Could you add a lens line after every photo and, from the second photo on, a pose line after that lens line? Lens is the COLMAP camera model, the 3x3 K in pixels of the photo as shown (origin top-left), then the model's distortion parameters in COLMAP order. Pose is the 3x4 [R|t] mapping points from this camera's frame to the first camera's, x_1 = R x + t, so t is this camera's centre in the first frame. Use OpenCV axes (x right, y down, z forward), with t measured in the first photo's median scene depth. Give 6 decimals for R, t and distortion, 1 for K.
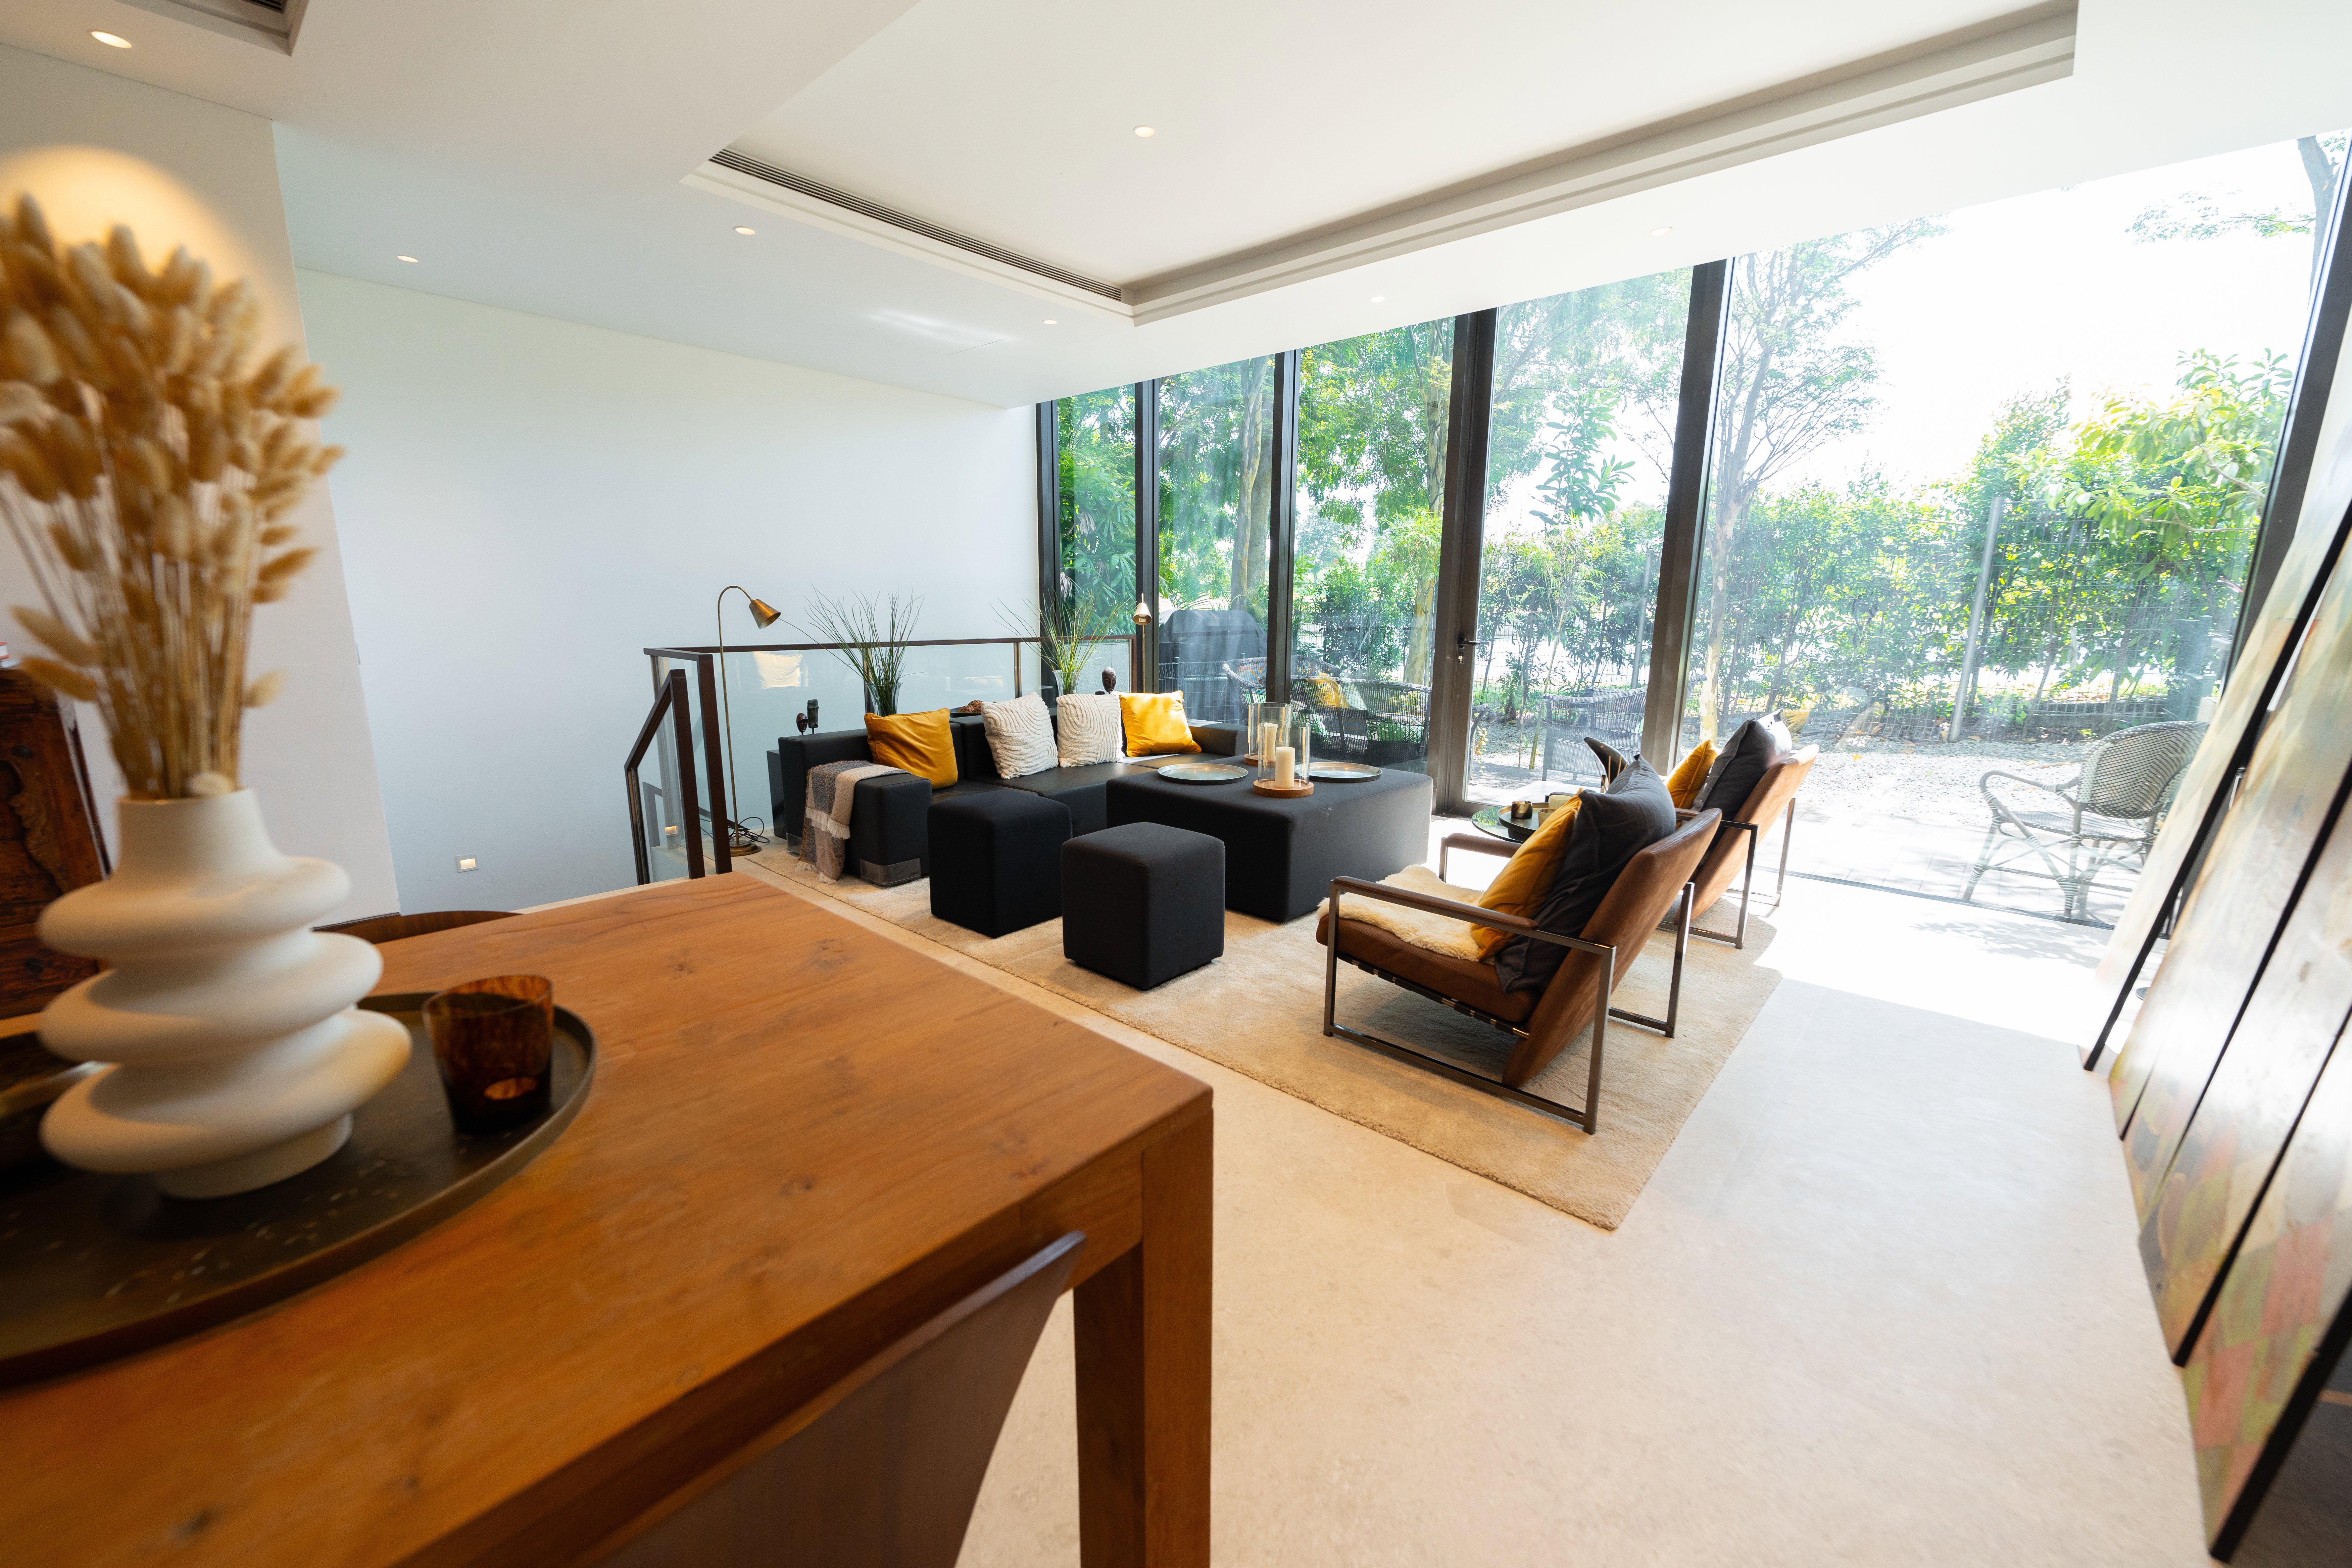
lens RADIAL K [[924.2, 0, 1179.0], [0, 924.2, 788.7], [0, 0, 1]] dist [0.001775, -0.000556]
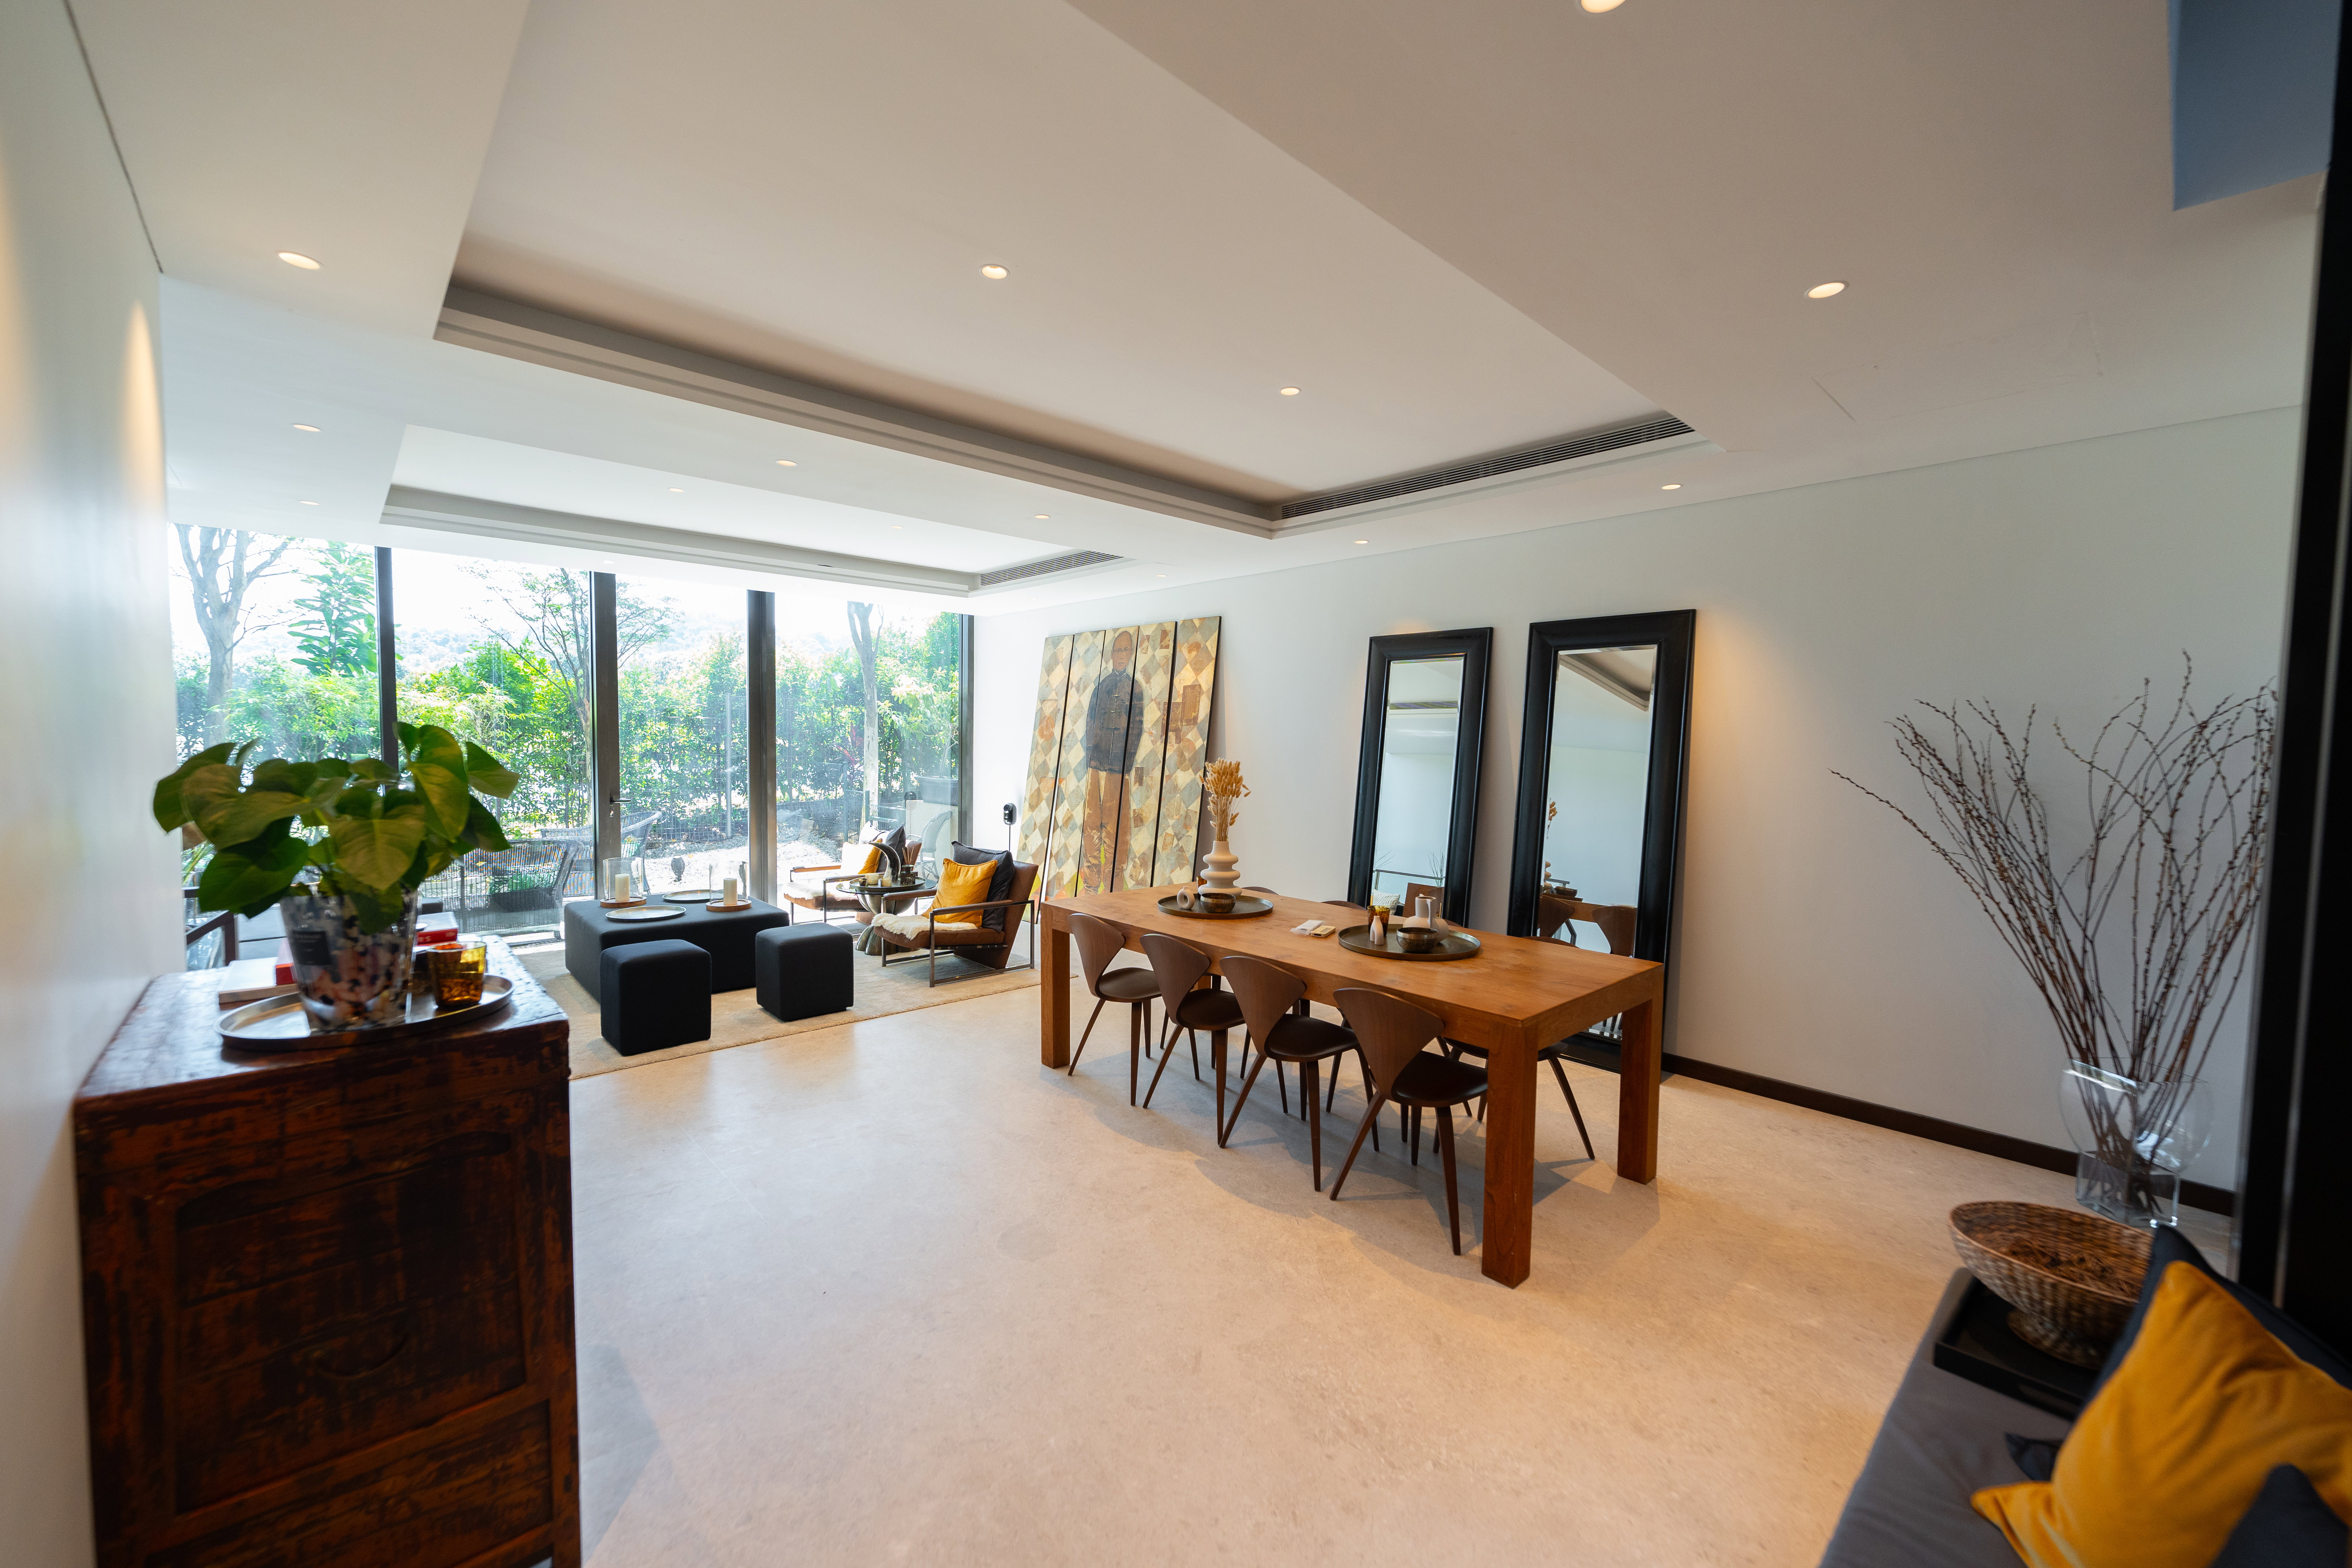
lens RADIAL K [[924.2, 0, 1179.0], [0, 924.2, 788.7], [0, 0, 1]] dist [0.001775, -0.000556]
pose [[0.094356, -0.060742, 0.993684, -1.124056], [0.183424, 0.982110, 0.042617, -0.101878], [-0.978495, 0.178244, 0.103810, 0.082884]]
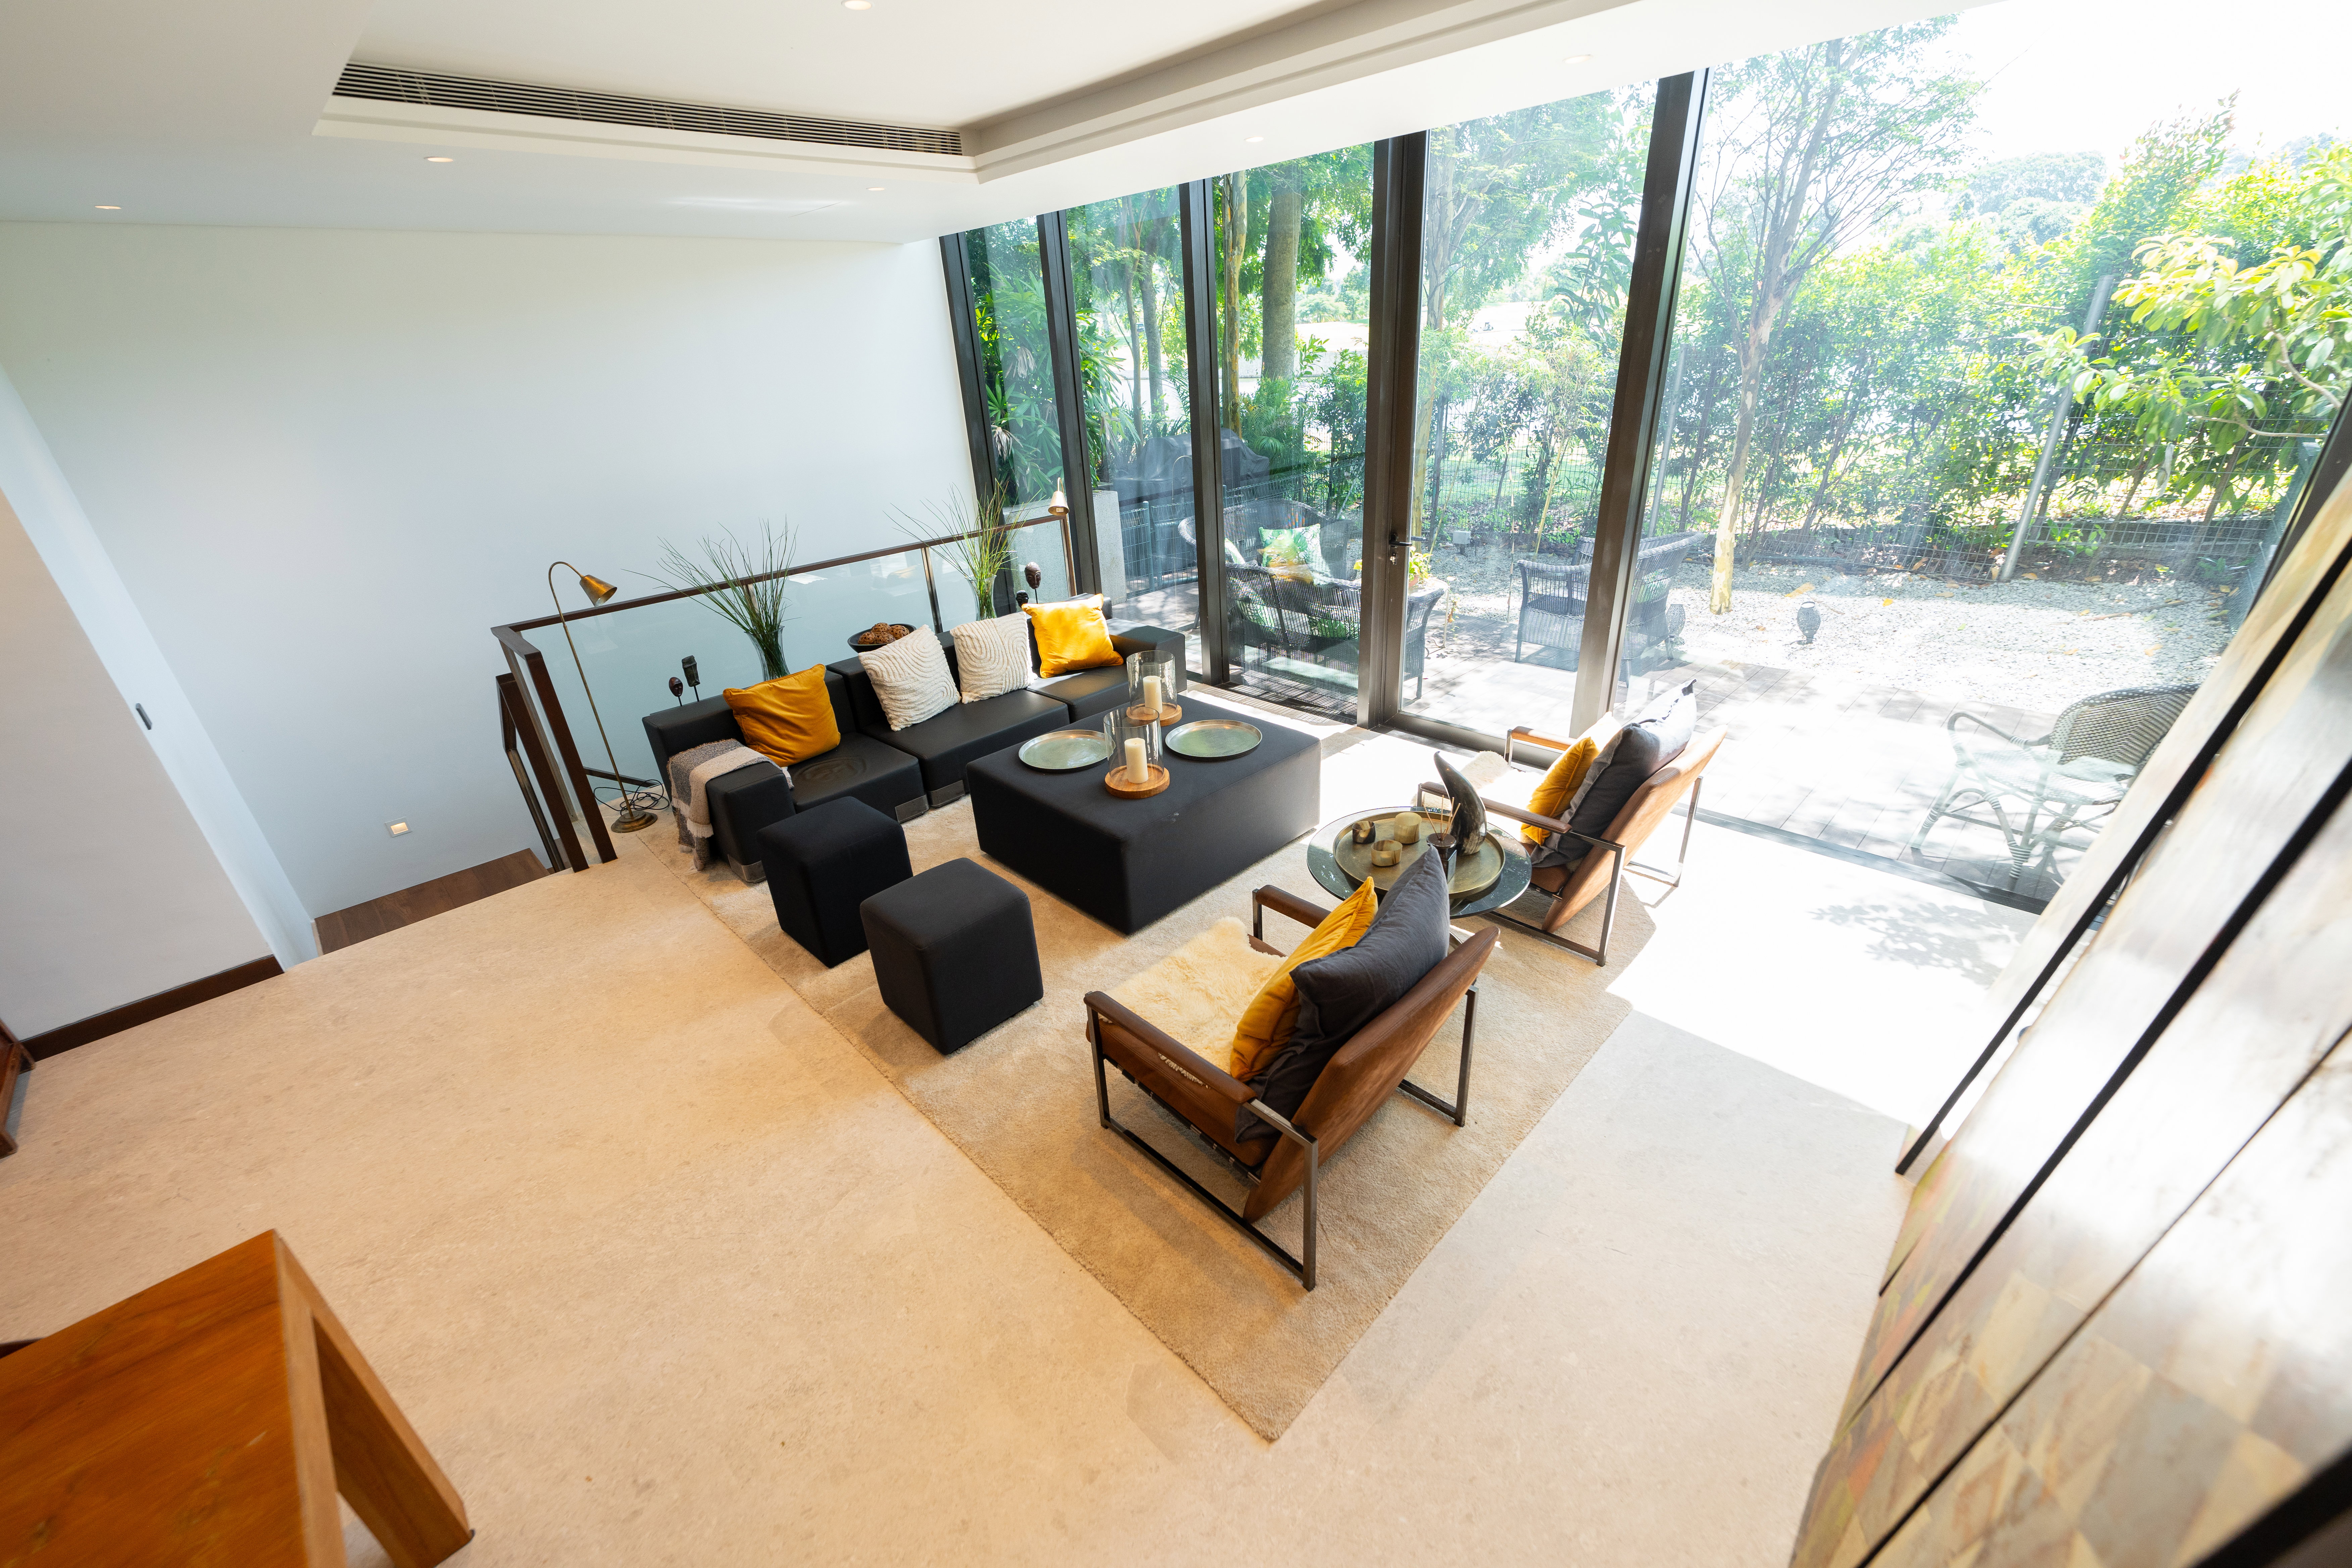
lens RADIAL K [[924.2, 0, 1179.0], [0, 924.2, 788.7], [0, 0, 1]] dist [0.001775, -0.000556]
pose [[0.996607, -0.032656, -0.075556, 0.195115], [0.050372, 0.967942, 0.246071, -0.191930], [0.065098, -0.249042, 0.966302, 0.084174]]
